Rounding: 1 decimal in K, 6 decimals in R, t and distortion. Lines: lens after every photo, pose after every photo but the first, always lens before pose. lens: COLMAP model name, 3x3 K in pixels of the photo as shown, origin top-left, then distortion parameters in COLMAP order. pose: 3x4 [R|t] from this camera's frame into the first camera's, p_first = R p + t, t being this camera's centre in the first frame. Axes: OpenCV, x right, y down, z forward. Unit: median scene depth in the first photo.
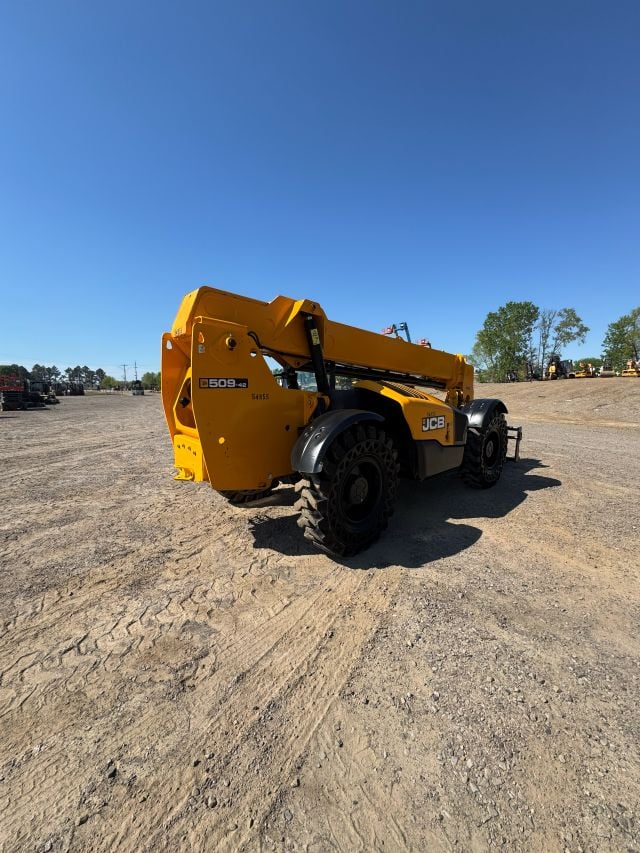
lens RADIAL K [[341.7, 0, 320.6], [0, 341.7, 426.5], [0, 0, 1]] dist [-0.004412, 0.000552]
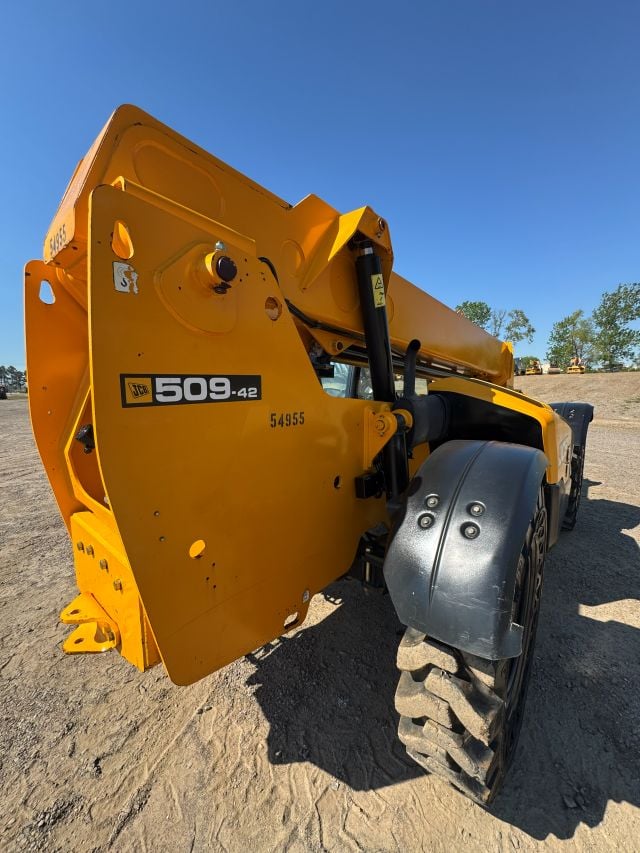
lens RADIAL K [[341.7, 0, 322.5], [0, 341.7, 426.0], [0, 0, 1]] dist [-0.004412, 0.000552]
pose [[0.991091, -0.026474, 0.130526, -0.120082], [0.026334, 0.999649, 0.002796, -0.050557], [-0.130554, 0.000666, 0.991441, 0.373734]]
